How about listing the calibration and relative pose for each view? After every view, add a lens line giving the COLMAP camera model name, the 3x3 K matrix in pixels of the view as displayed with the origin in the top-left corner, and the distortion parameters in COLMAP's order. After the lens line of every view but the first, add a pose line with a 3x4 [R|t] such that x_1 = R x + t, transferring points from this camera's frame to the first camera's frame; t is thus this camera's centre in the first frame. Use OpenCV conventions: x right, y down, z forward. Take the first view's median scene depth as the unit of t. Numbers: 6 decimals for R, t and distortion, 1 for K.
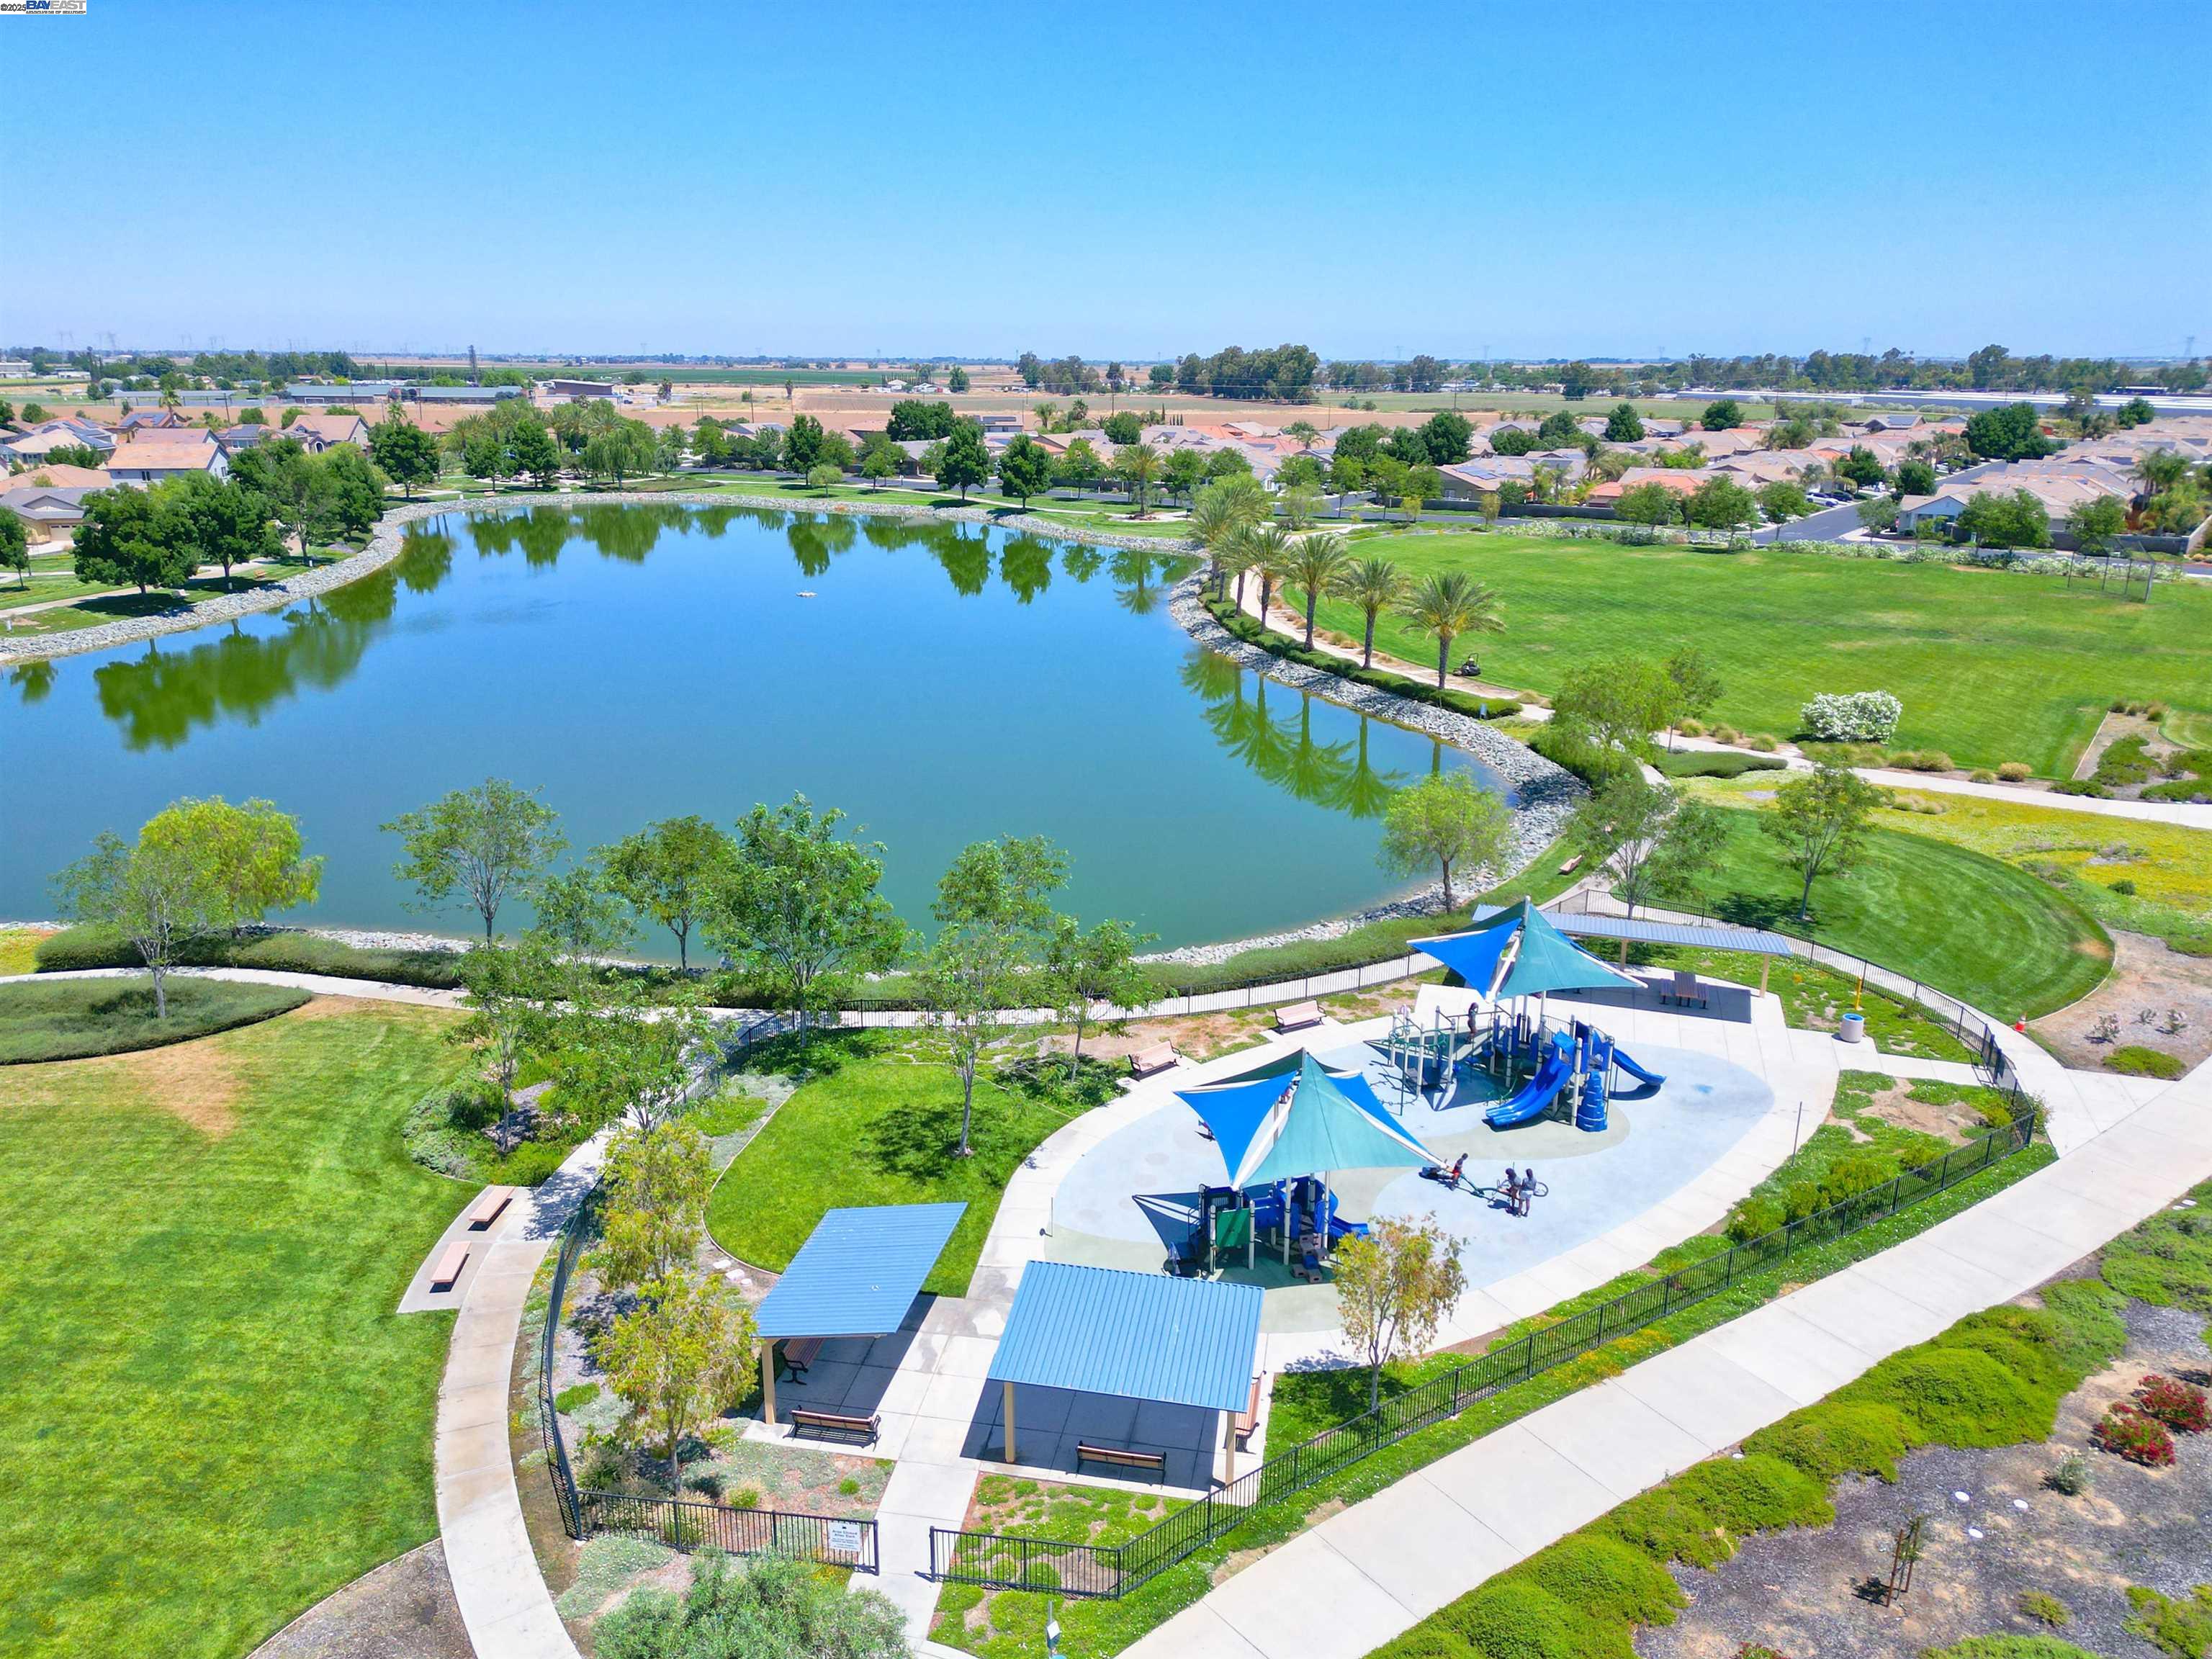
lens RADIAL K [[1557.9, 0, 1101.8], [0, 1557.9, 837.3], [0, 0, 1]] dist [0.045086, -0.033617]
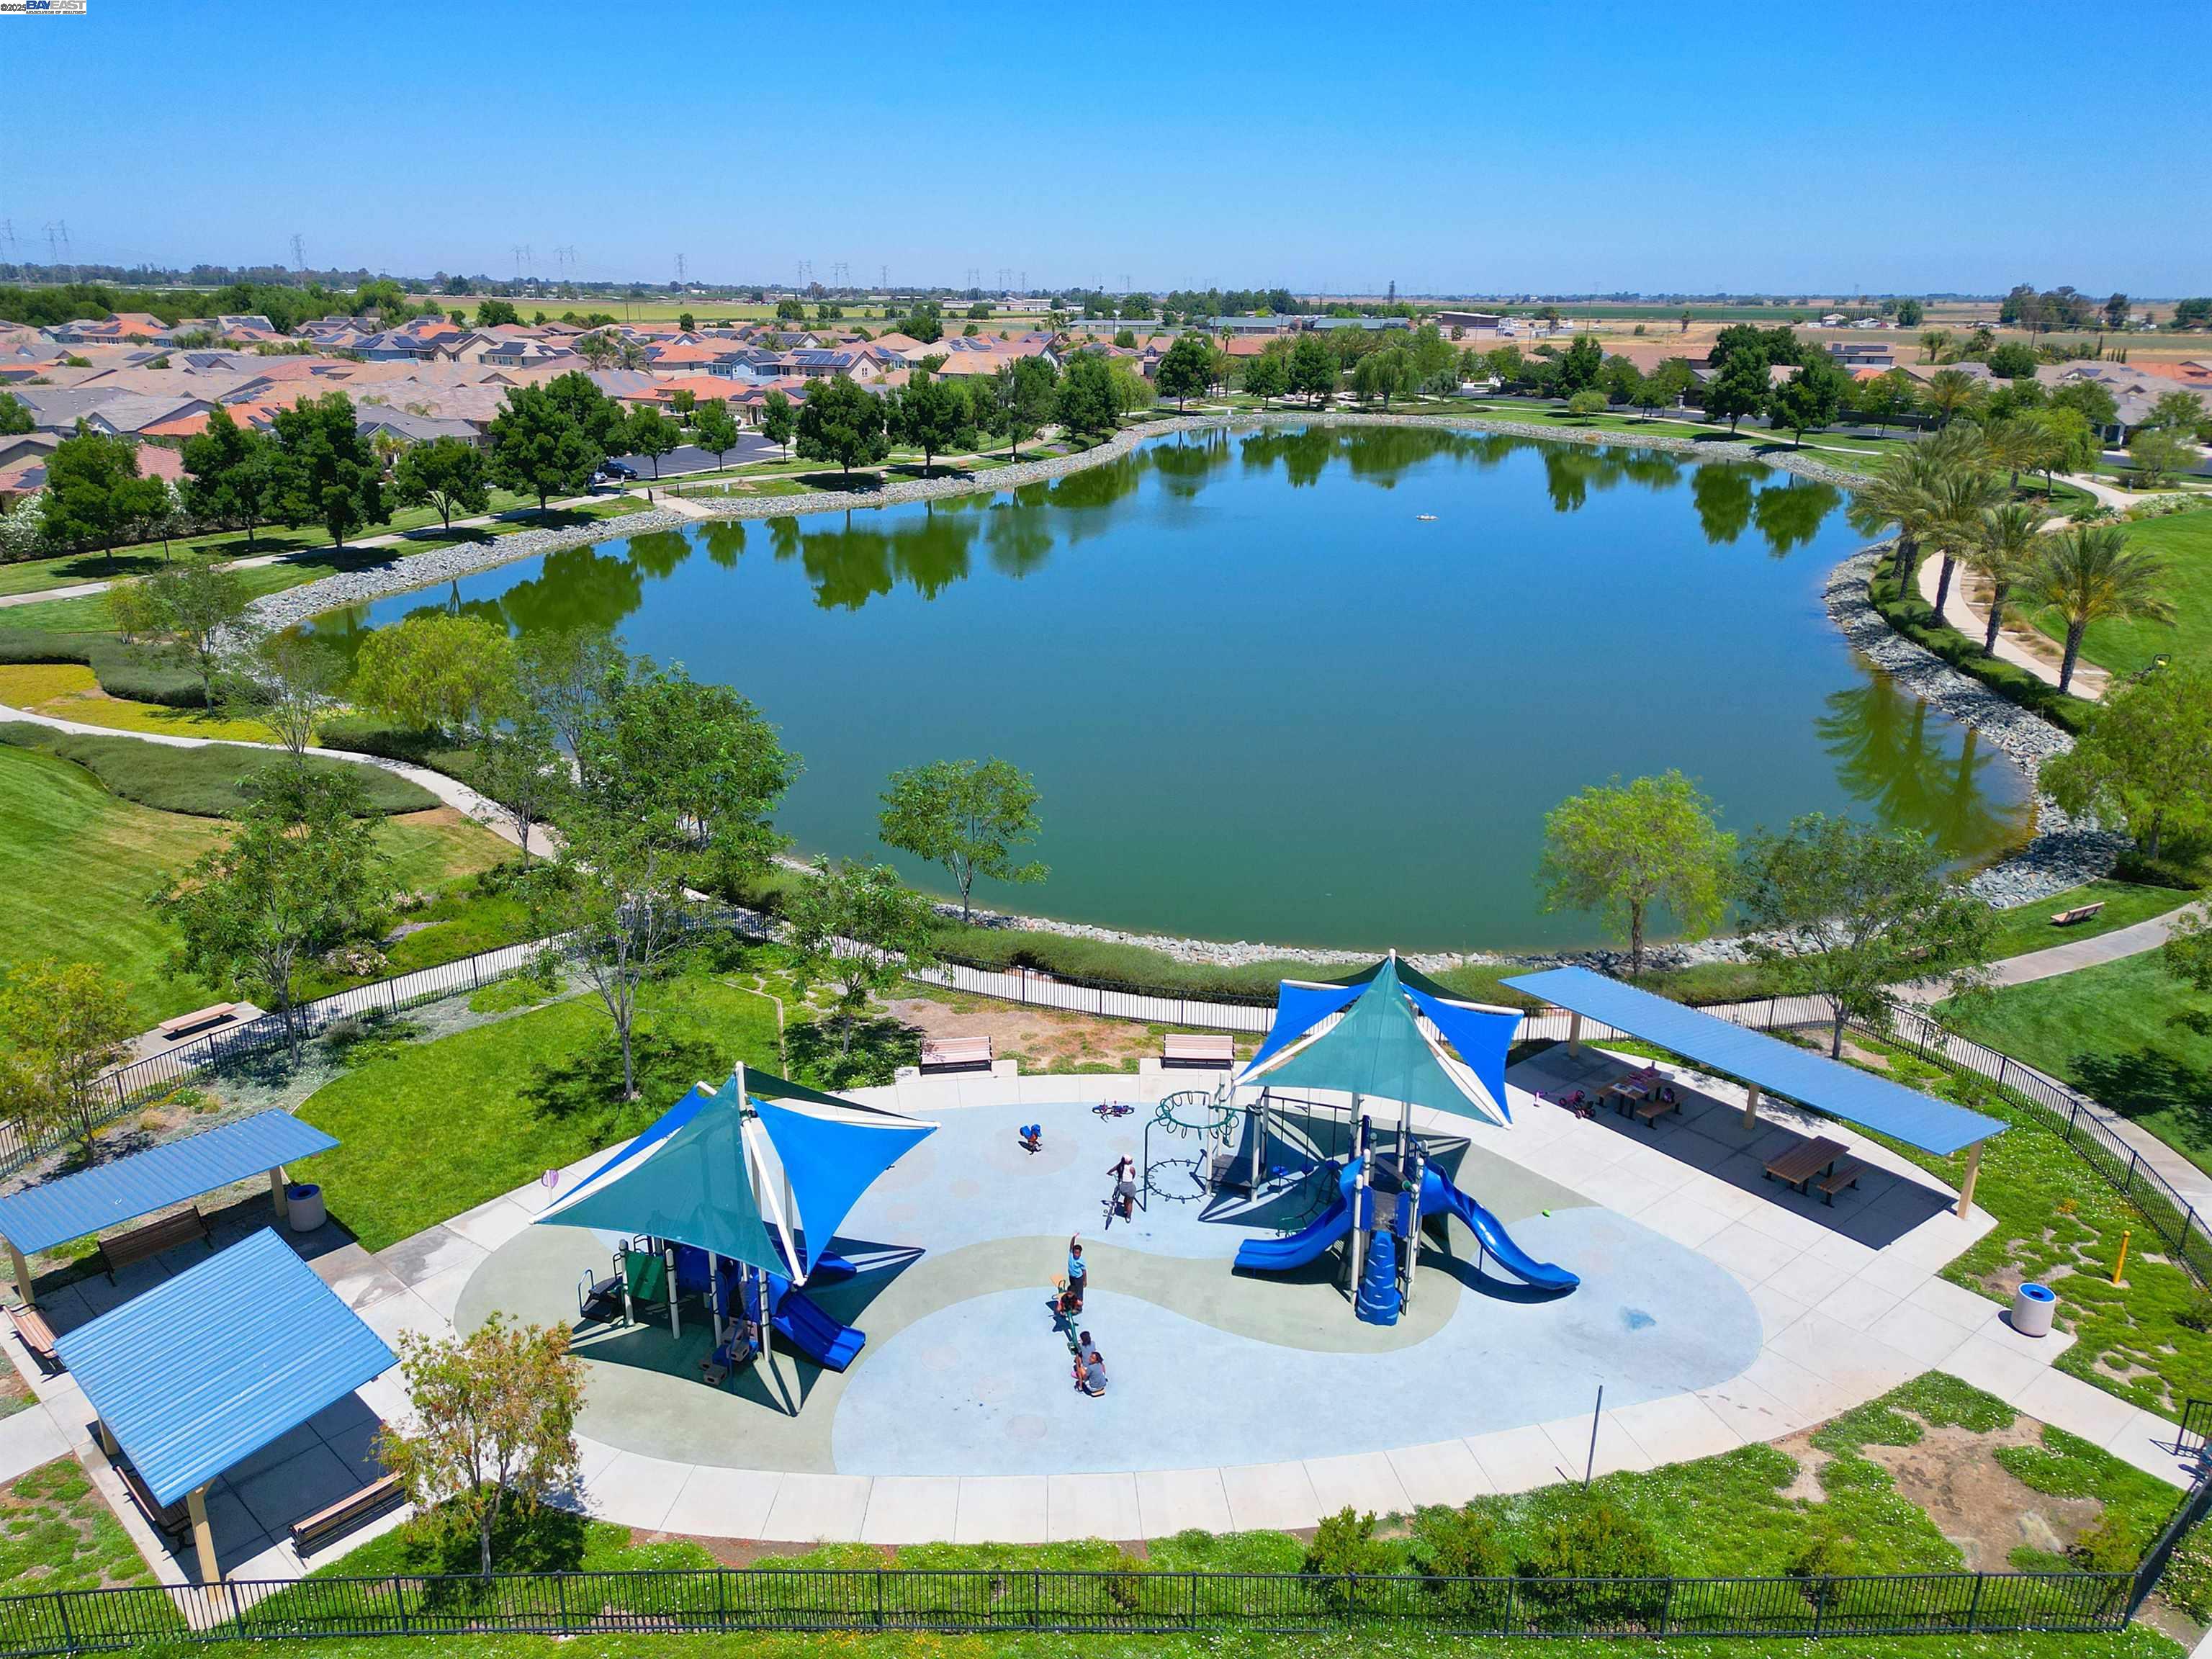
lens RADIAL K [[1557.9, 0, 1109.3], [0, 1557.9, 815.3], [0, 0, 1]] dist [0.045086, -0.033617]
pose [[0.847492, 0.169991, -0.502852, 0.091579], [-0.158767, 0.985144, 0.065451, -0.007554], [0.506507, 0.024367, 0.861891, 0.069140]]
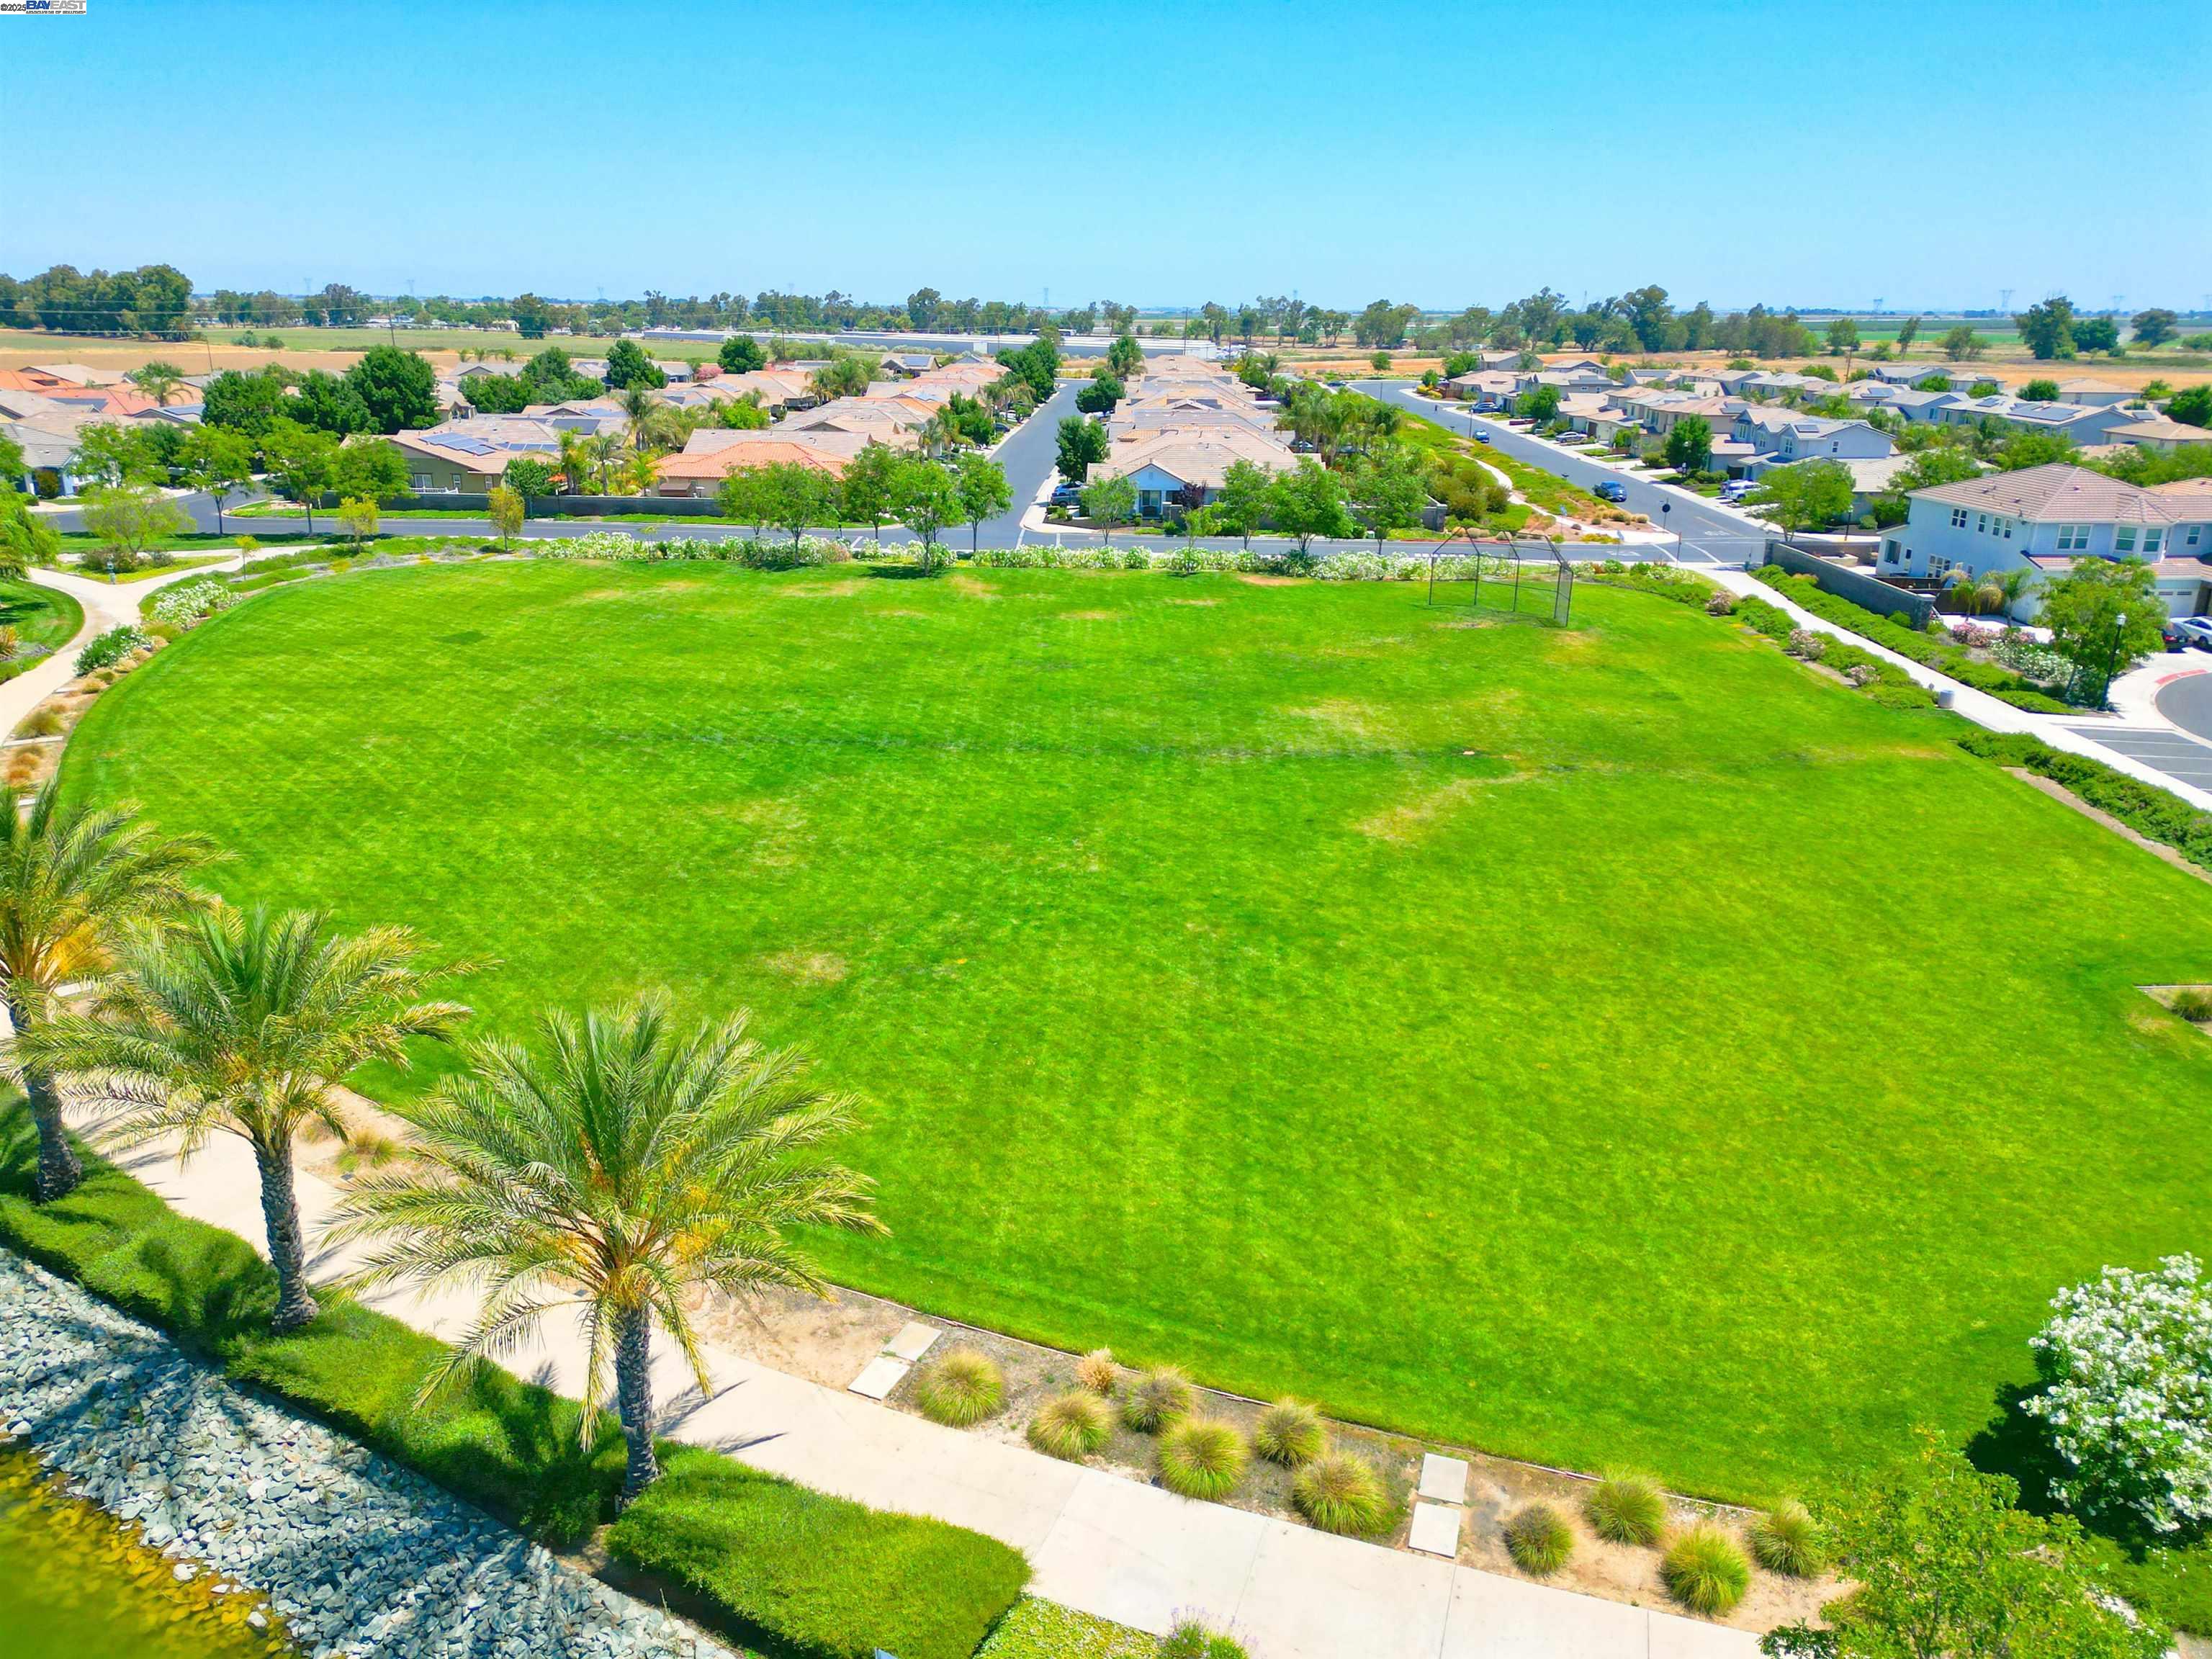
lens RADIAL K [[1557.9, 0, 1109.5], [0, 1557.9, 833.2], [0, 0, 1]] dist [0.045086, -0.033617]
pose [[0.809732, -0.179425, 0.558695, 0.063679], [0.161625, 0.983473, 0.081596, -0.080485], [-0.564102, 0.024228, 0.825349, 0.305895]]
